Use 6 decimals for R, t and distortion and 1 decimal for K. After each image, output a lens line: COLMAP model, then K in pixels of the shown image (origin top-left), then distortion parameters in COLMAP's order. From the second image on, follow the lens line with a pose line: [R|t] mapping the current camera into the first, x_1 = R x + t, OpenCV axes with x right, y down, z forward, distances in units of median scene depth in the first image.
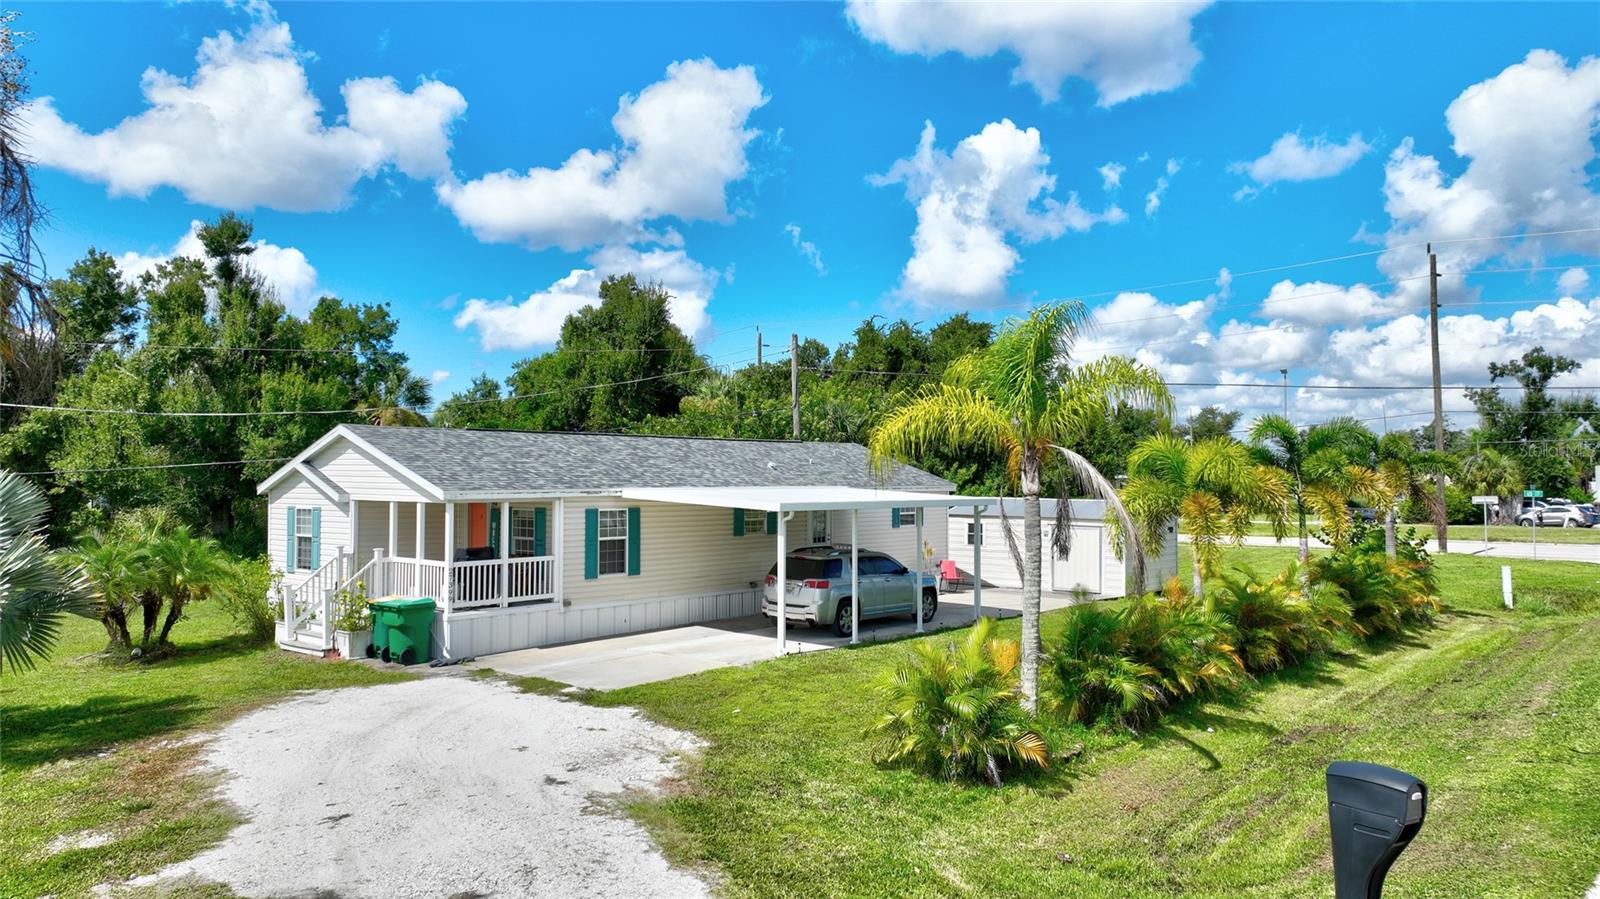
lens RADIAL K [[1127.6, 0, 802.1], [0, 1127.6, 444.7], [0, 0, 1]] dist [0.012440, -0.005166]
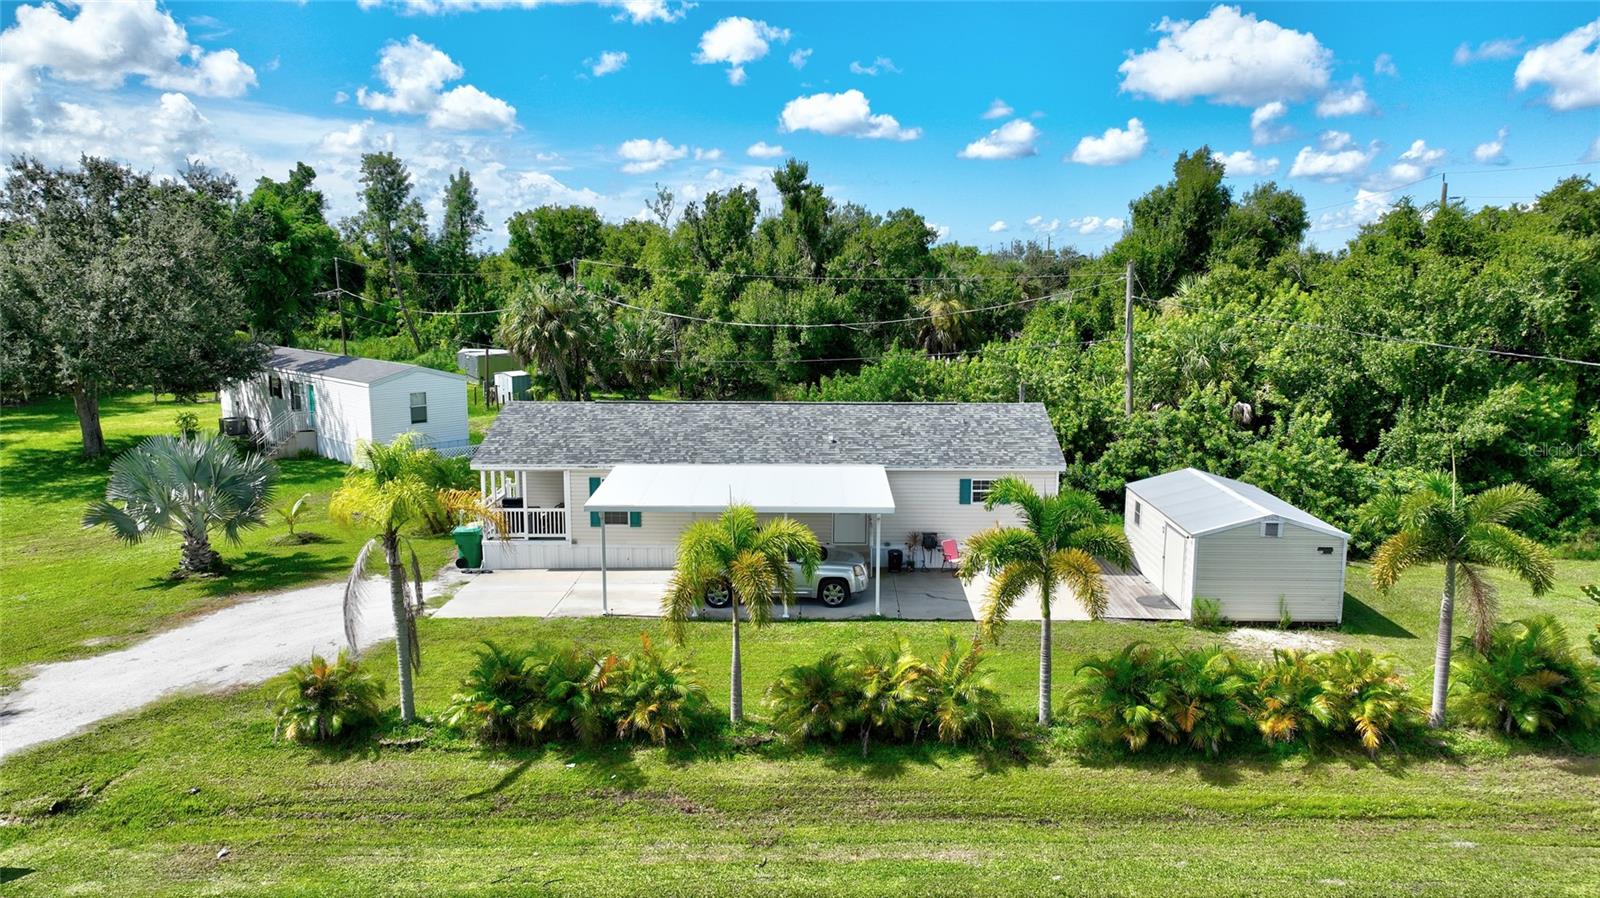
lens RADIAL K [[1127.9, 0, 800.0], [0, 1127.9, 449.0], [0, 0, 1]] dist [0.003783, 0.001693]
pose [[0.641673, 0.120869, -0.757395, 1.039578], [0.023055, 0.984019, 0.176567, -0.220139], [0.766632, -0.130760, 0.628631, 0.340105]]
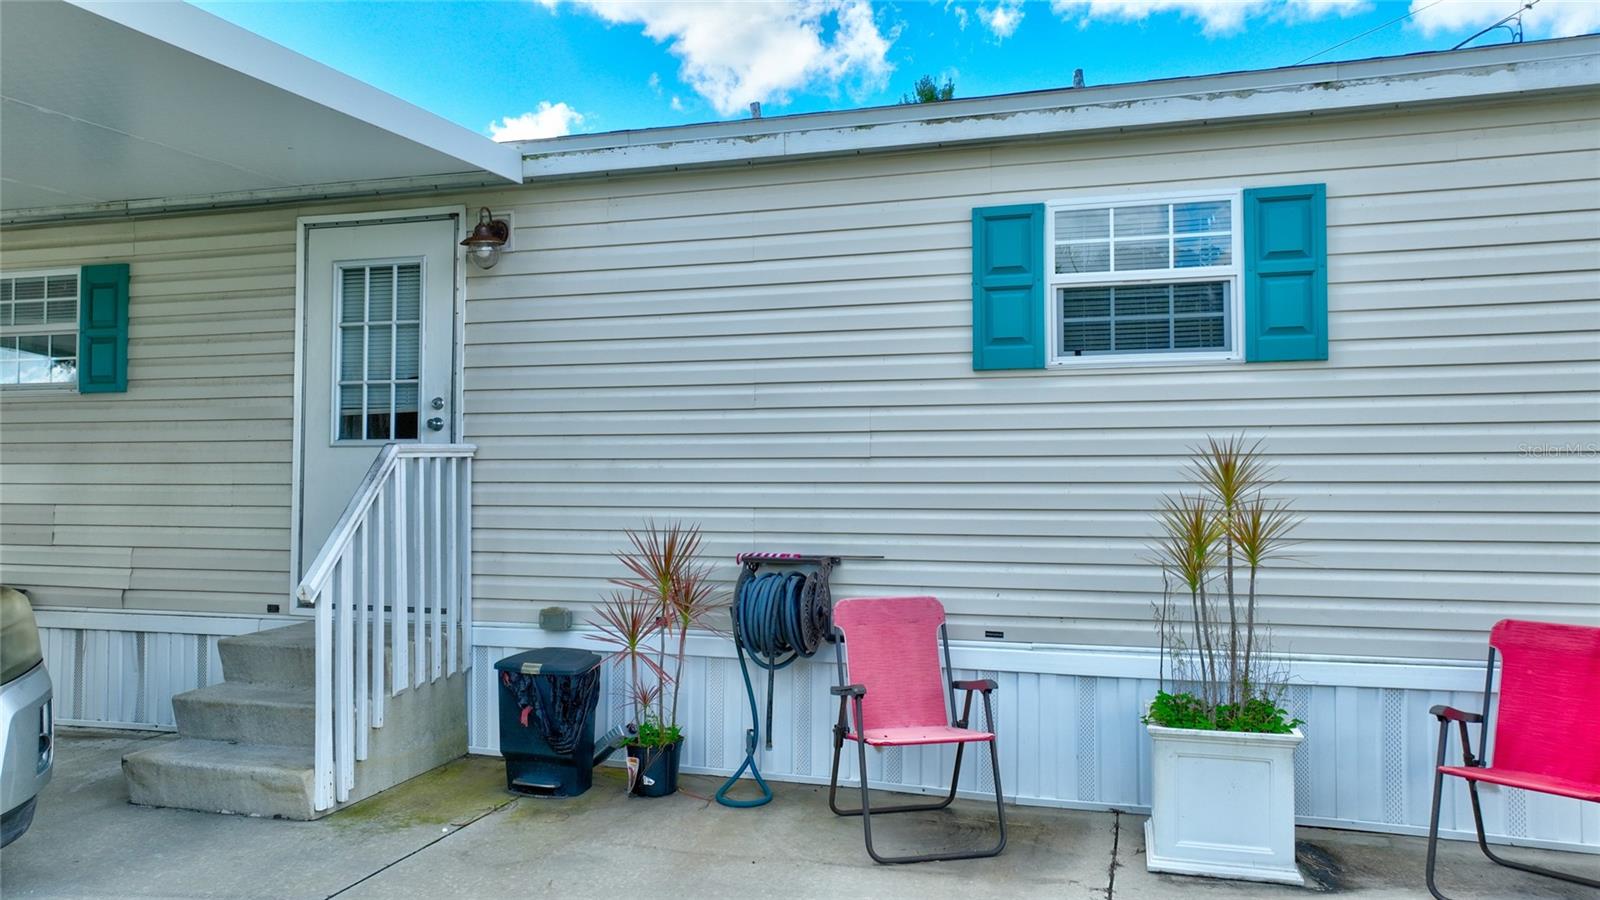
lens RADIAL K [[1127.6, 0, 802.1], [0, 1127.6, 445.2], [0, 0, 1]] dist [0.012440, -0.005166]
pose [[0.412825, -0.032464, -0.910232, 0.292624], [0.021198, 0.999436, -0.026031, 0.120296], [0.910564, -0.008549, 0.413280, 1.248451]]
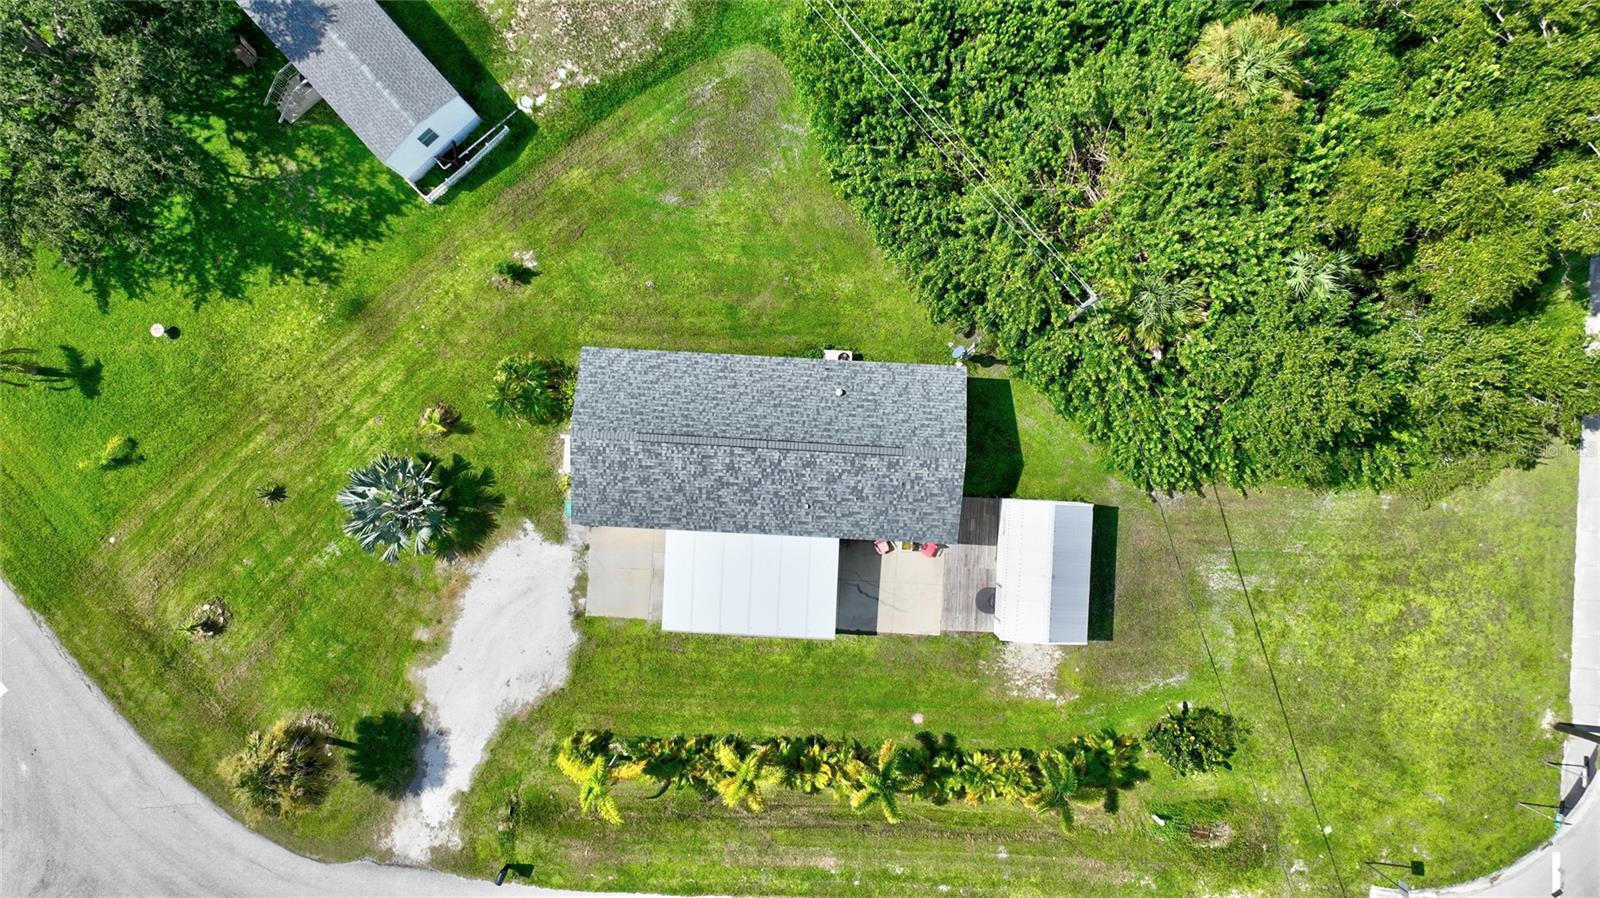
lens RADIAL K [[1132.0, 0, 805.0], [0, 1132.0, 409.8], [0, 0, 1]] dist [0.000879, 0.000239]
pose [[0.616484, 0.786632, -0.034031, -0.111591], [0.041393, 0.010781, 0.999085, -2.125029], [0.786279, -0.617328, -0.025915, 1.453610]]
